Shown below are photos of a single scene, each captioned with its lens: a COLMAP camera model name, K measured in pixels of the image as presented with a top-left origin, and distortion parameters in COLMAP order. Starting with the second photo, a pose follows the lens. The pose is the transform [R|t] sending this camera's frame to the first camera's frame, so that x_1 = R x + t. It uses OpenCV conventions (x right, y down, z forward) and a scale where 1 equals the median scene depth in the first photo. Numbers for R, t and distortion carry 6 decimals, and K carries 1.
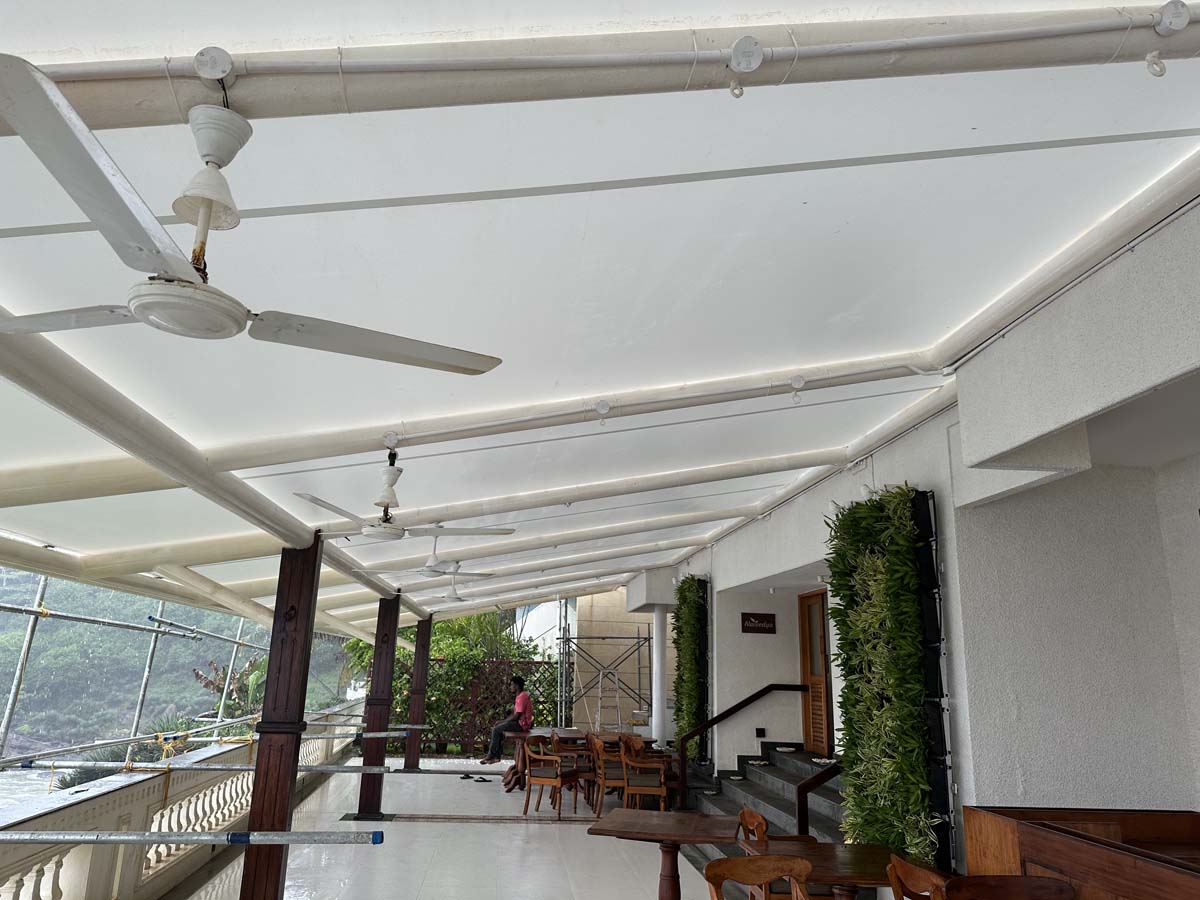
lens RADIAL K [[842.0, 0, 594.7], [0, 842.0, 445.9], [0, 0, 1]] dist [0.062432, -0.065756]
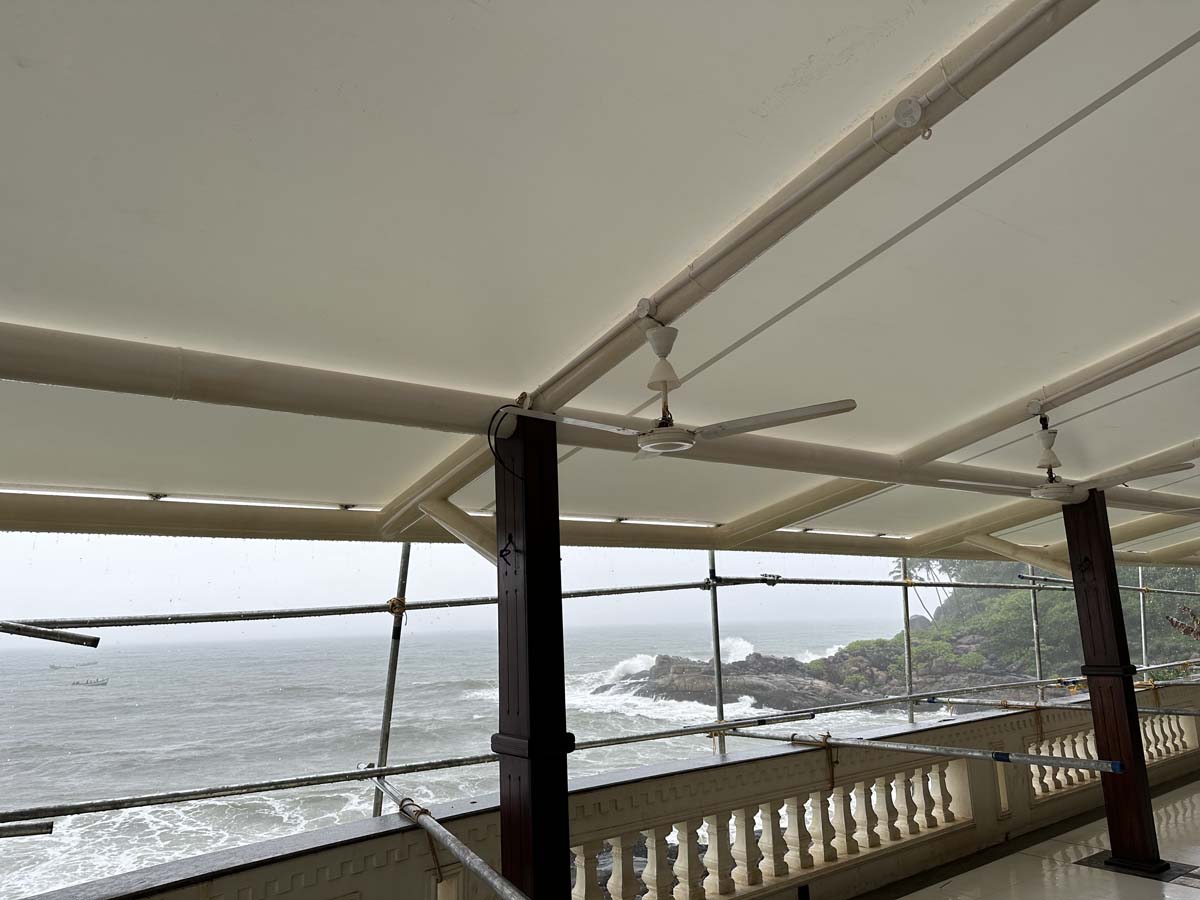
lens RADIAL K [[842.0, 0, 610.4], [0, 842.0, 453.0], [0, 0, 1]] dist [0.062432, -0.065756]
pose [[0.503545, -0.221889, -0.834989, 0.258228], [0.272789, 0.957852, -0.090031, -0.000464], [0.819773, -0.182441, 0.542851, -0.028636]]
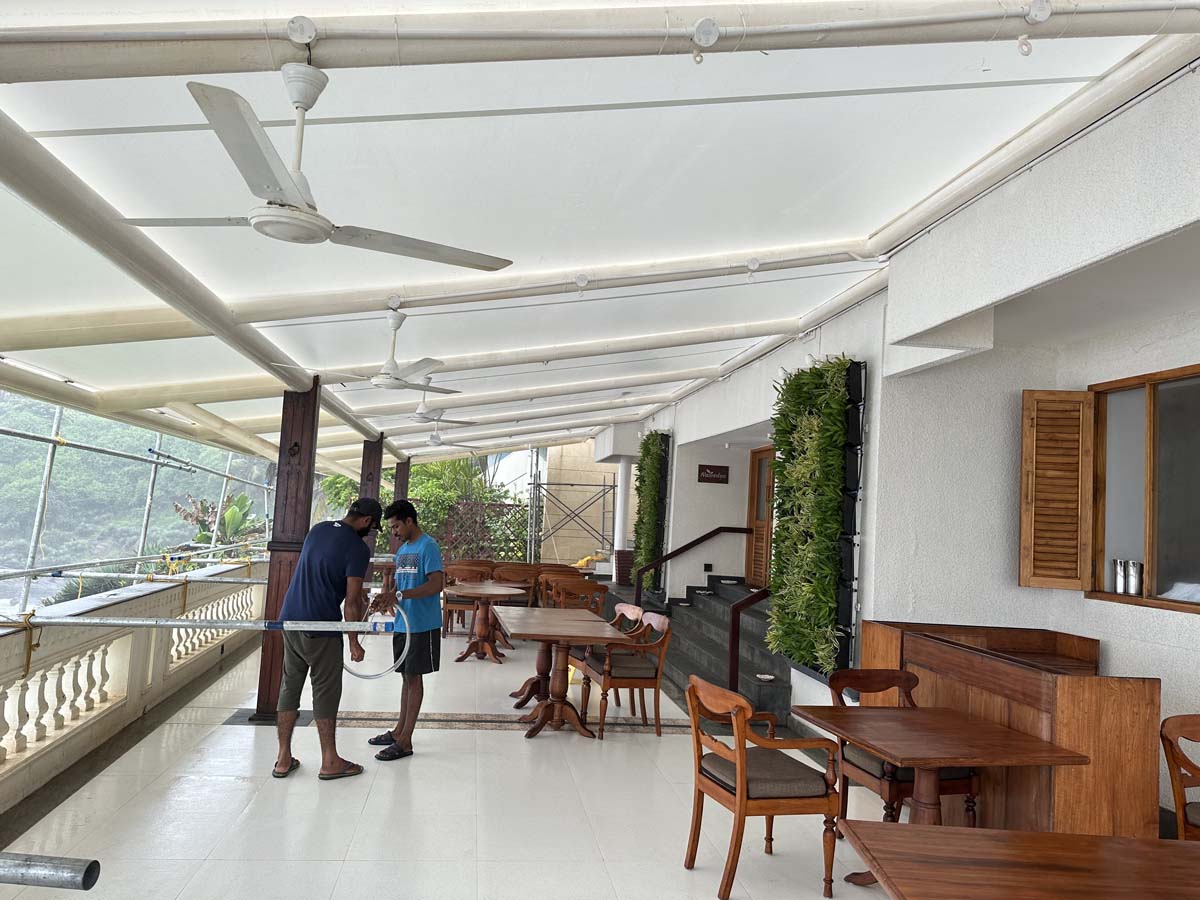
lens RADIAL K [[842.0, 0, 607.1], [0, 842.0, 450.7], [0, 0, 1]] dist [0.062432, -0.065756]
pose [[0.998084, 0.031811, 0.053063, -0.006531], [-0.040768, 0.983306, 0.177336, -0.016202], [-0.046536, -0.179160, 0.982719, -0.115692]]
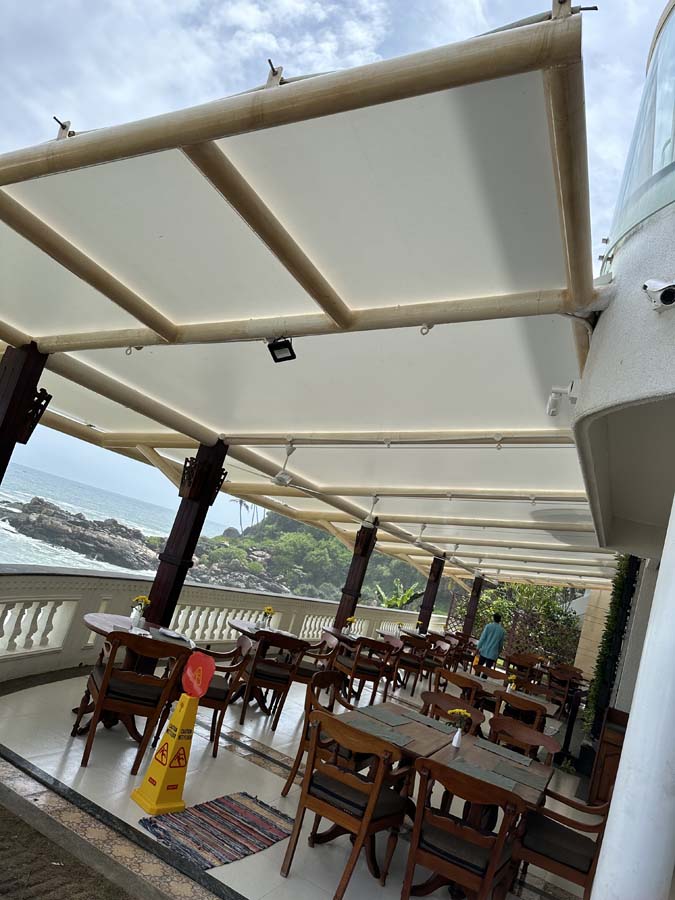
lens RADIAL K [[631.5, 0, 337.0], [0, 631.5, 444.6], [0, 0, 1]] dist [0.062432, -0.065756]
pose [[0.837211, 0.116176, -0.534397, 0.515128], [-0.117047, 0.992597, 0.032415, -0.151533], [0.534207, 0.035411, 0.844612, -0.583275]]
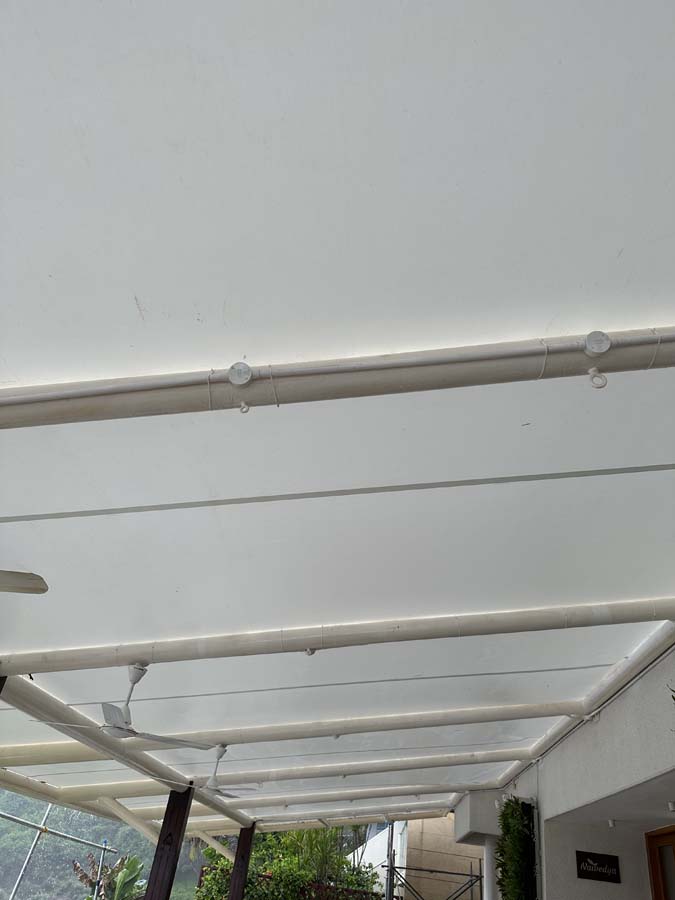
lens RADIAL K [[631.5, 0, 329.5], [0, 631.5, 458.4], [0, 0, 1]] dist [0.062432, -0.065756]
pose [[0.981213, -0.007021, -0.192797, 0.109737], [-0.058660, 0.941166, -0.332814, 0.106254], [0.183791, 0.337871, 0.923073, 0.447567]]
